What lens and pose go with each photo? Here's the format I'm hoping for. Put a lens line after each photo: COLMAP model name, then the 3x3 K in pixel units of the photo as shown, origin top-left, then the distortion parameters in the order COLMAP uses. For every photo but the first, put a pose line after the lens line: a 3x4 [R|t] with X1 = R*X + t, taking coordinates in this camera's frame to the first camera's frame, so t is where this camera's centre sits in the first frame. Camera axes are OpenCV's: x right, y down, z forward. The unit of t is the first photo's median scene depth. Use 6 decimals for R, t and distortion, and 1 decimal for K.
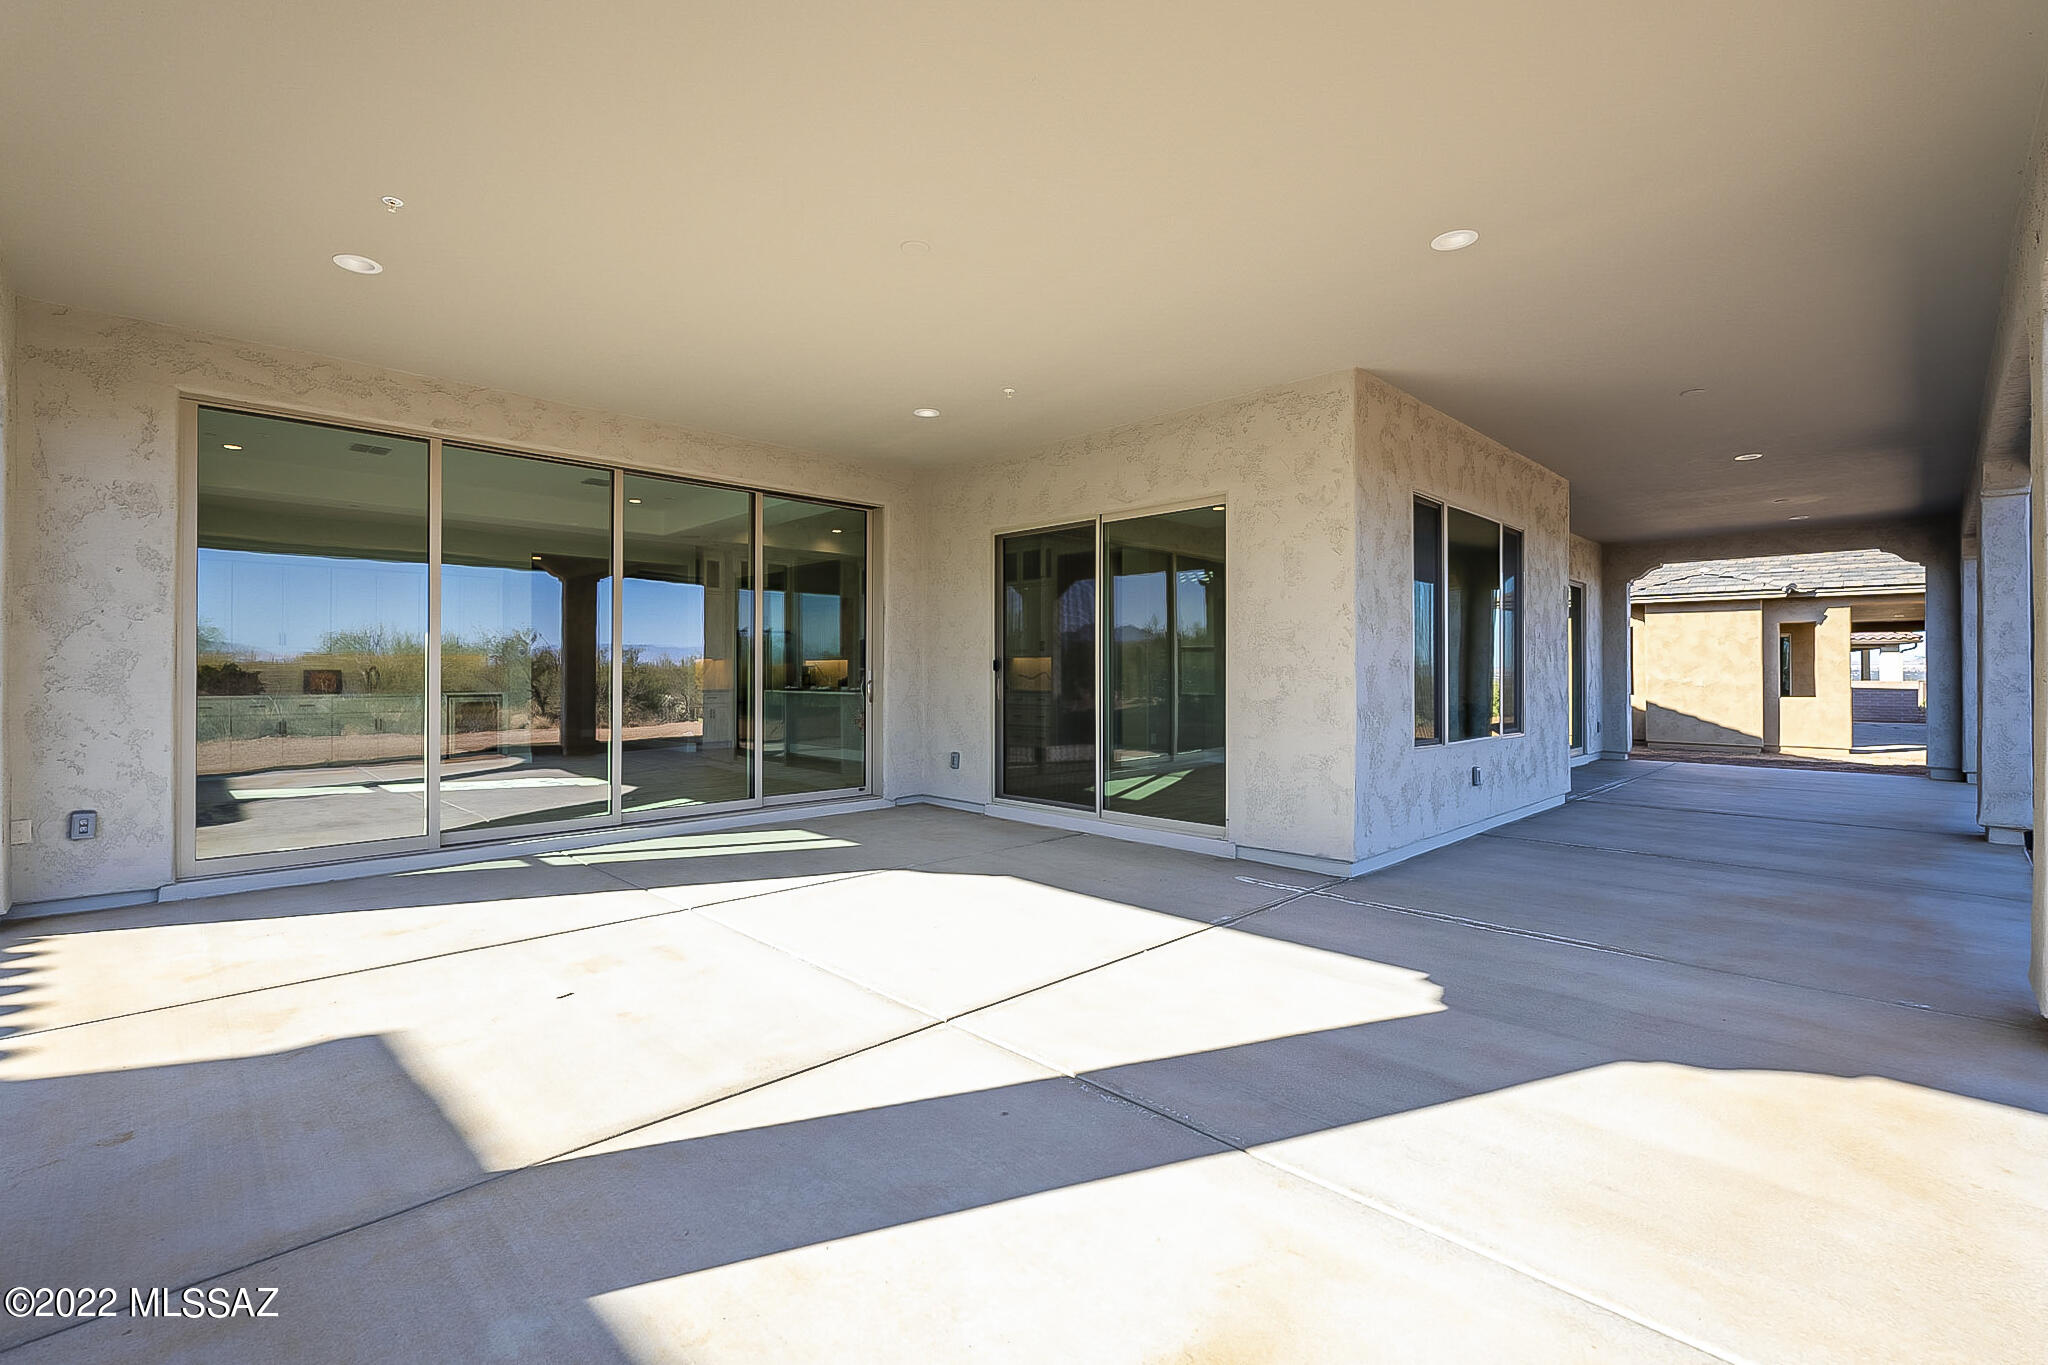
lens RADIAL K [[901.4, 0, 1026.1], [0, 901.4, 671.8], [0, 0, 1]] dist [-0.006668, 0.001291]
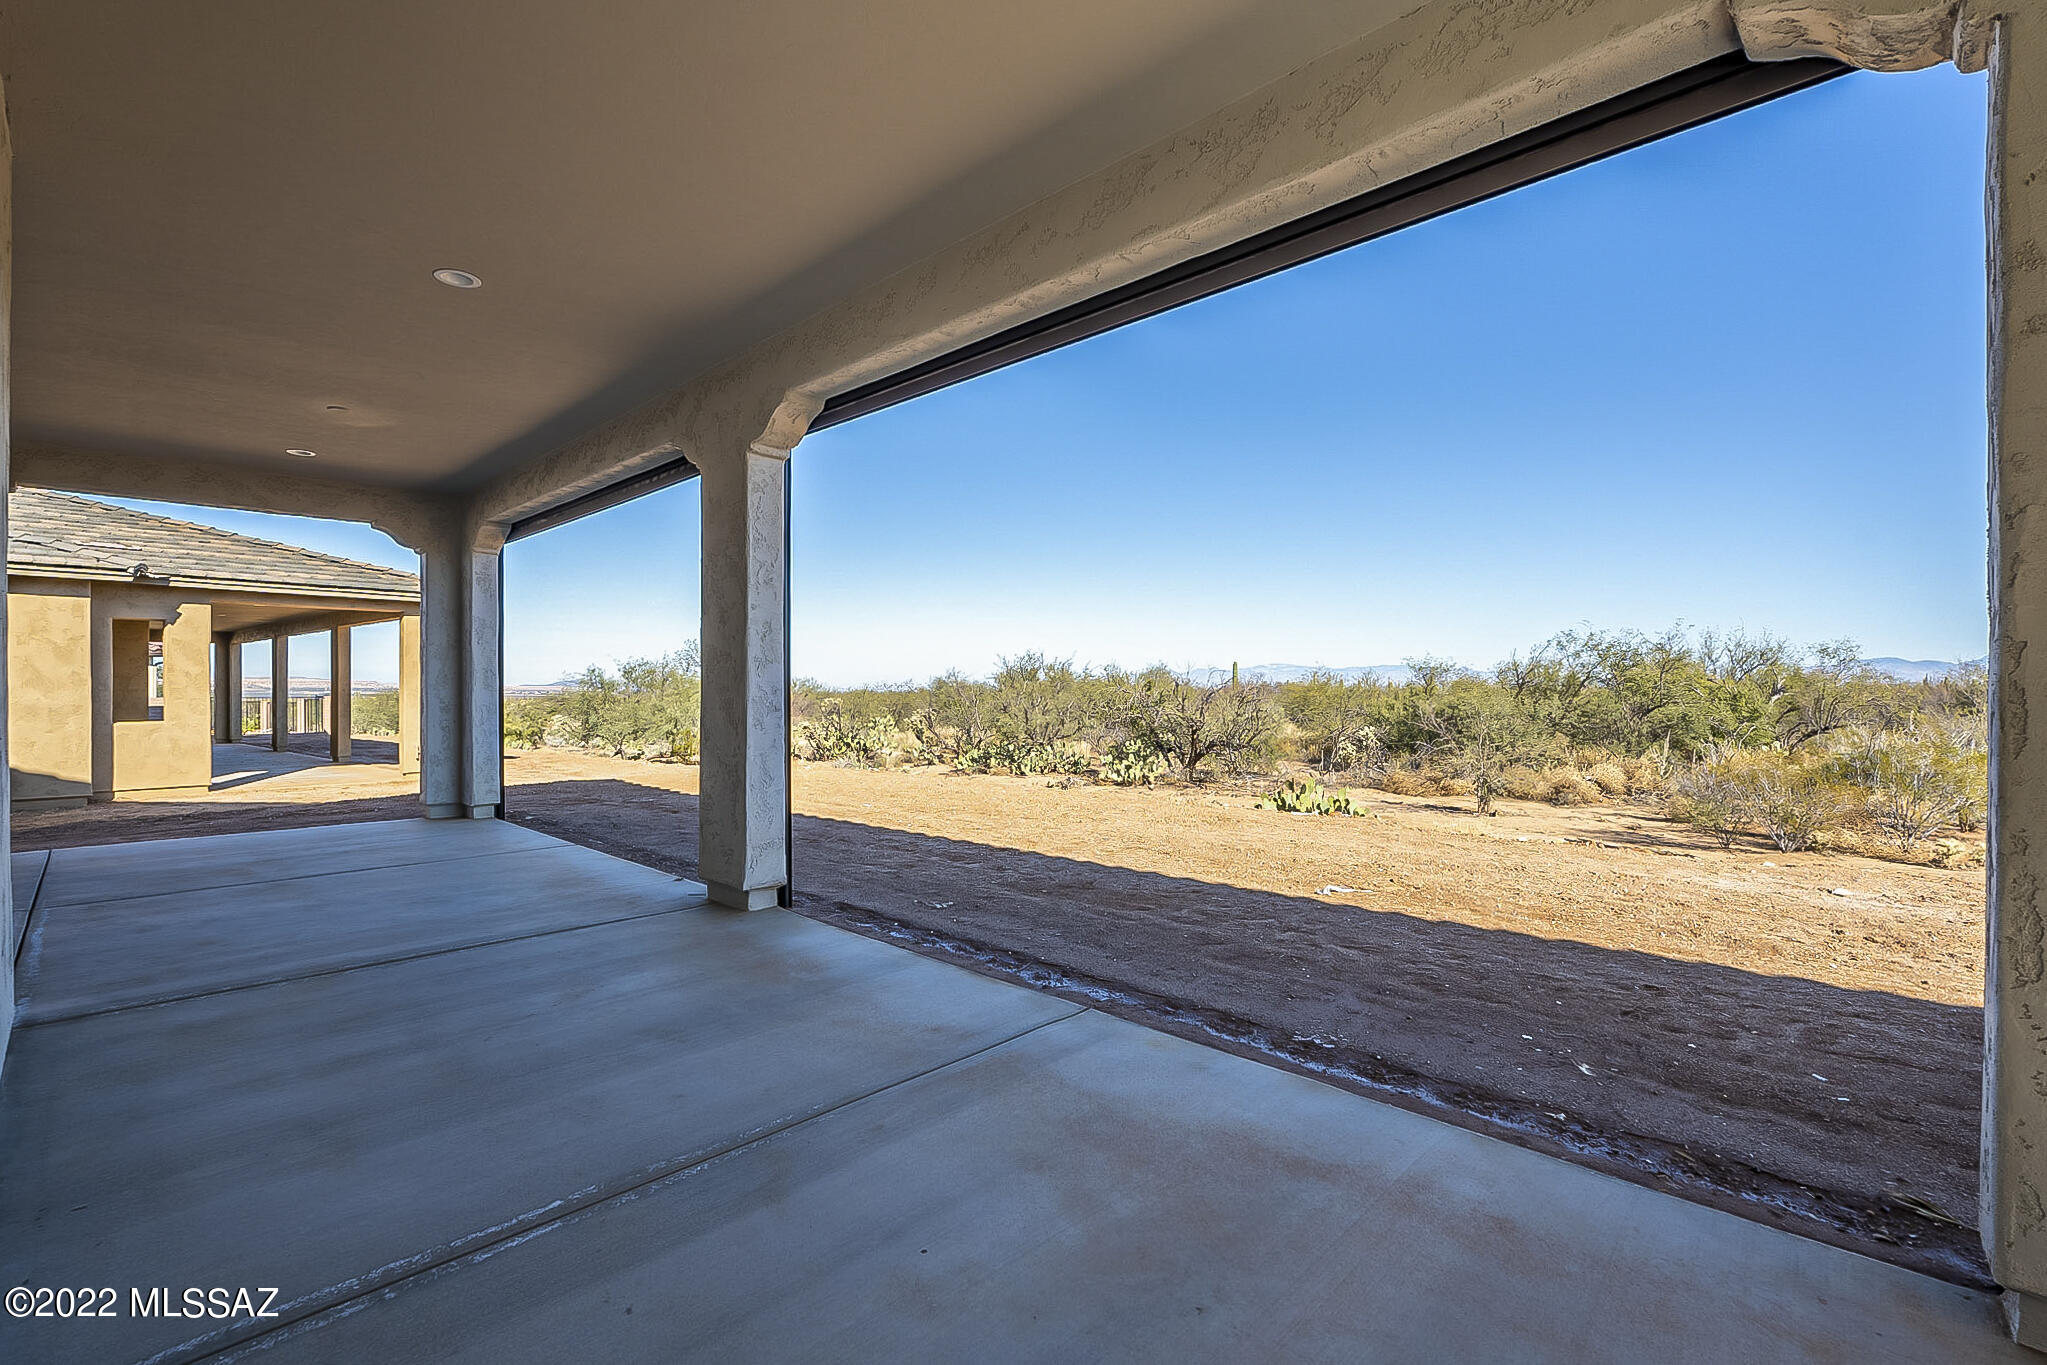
lens RADIAL K [[900.9, 0, 1025.5], [0, 900.9, 682.7], [0, 0, 1]] dist [-0.006668, 0.001291]
pose [[-0.019568, 0.002725, 0.999805, 0.118944], [0.002303, 0.999994, -0.002681, 0.000127], [-0.999806, 0.002251, -0.019574, 0.297894]]
